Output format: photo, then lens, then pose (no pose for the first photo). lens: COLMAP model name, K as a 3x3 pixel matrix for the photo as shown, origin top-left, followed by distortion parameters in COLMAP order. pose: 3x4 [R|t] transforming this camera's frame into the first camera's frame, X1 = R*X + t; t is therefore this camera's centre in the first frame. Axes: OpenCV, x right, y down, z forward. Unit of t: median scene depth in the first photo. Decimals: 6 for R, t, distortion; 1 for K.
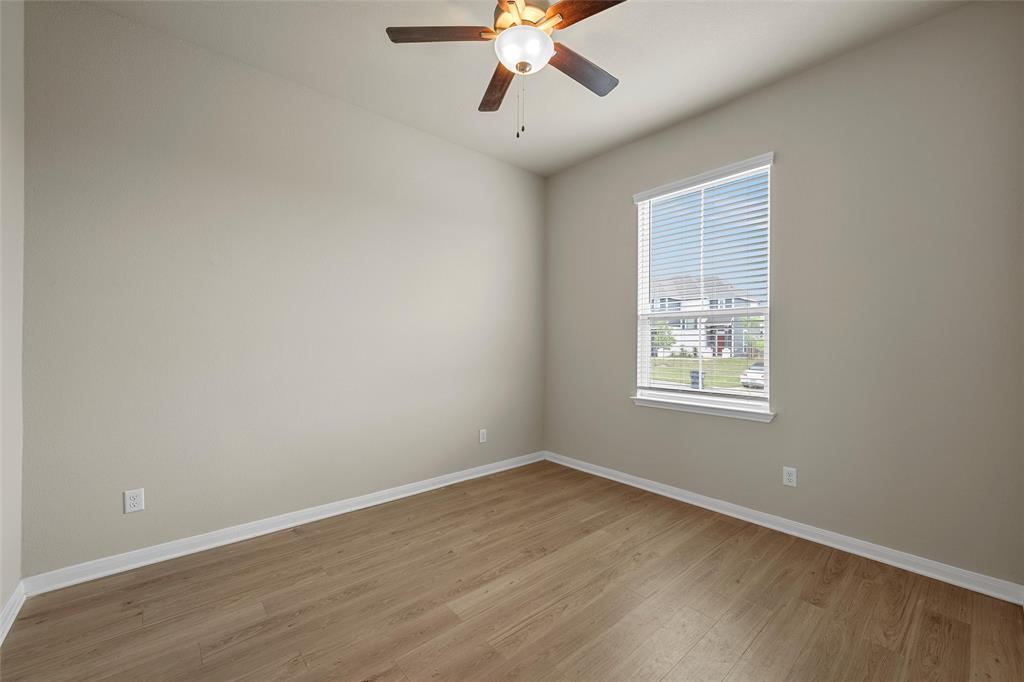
lens RADIAL K [[421.1, 0, 512.0], [0, 421.1, 341.0], [0, 0, 1]] dist [-0.000375, -0.000149]
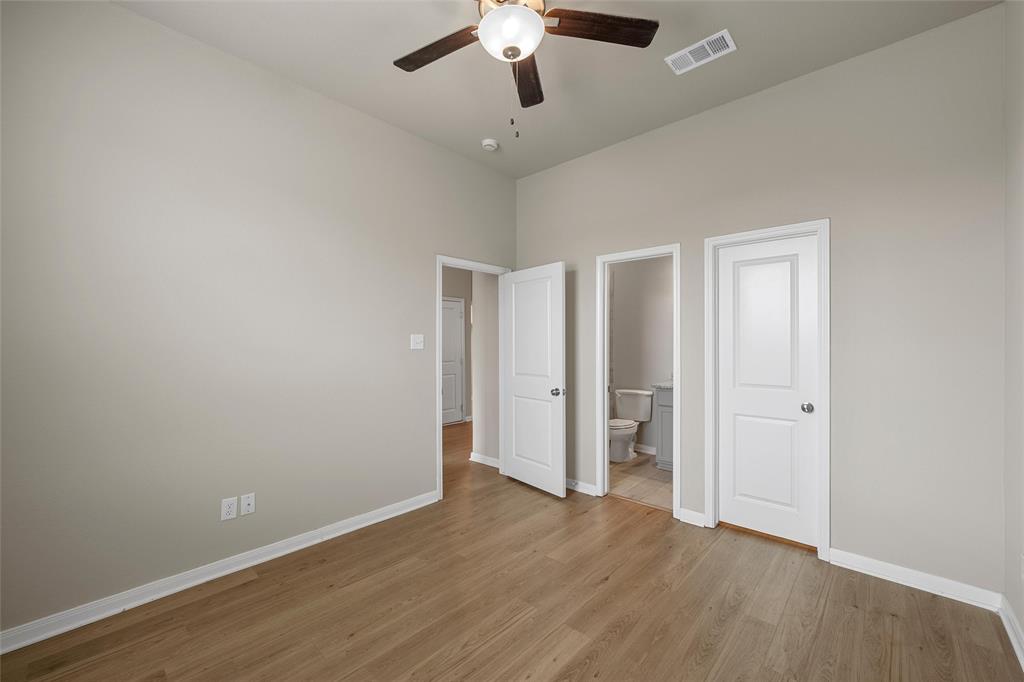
lens RADIAL K [[421.1, 0, 512.0], [0, 421.1, 341.0], [0, 0, 1]] dist [-0.000375, -0.000149]
pose [[-0.994141, -0.005816, -0.107933, 0.130258], [-0.004913, 0.999951, -0.008635, -0.034111], [0.107978, -0.008054, -0.994121, 2.005411]]
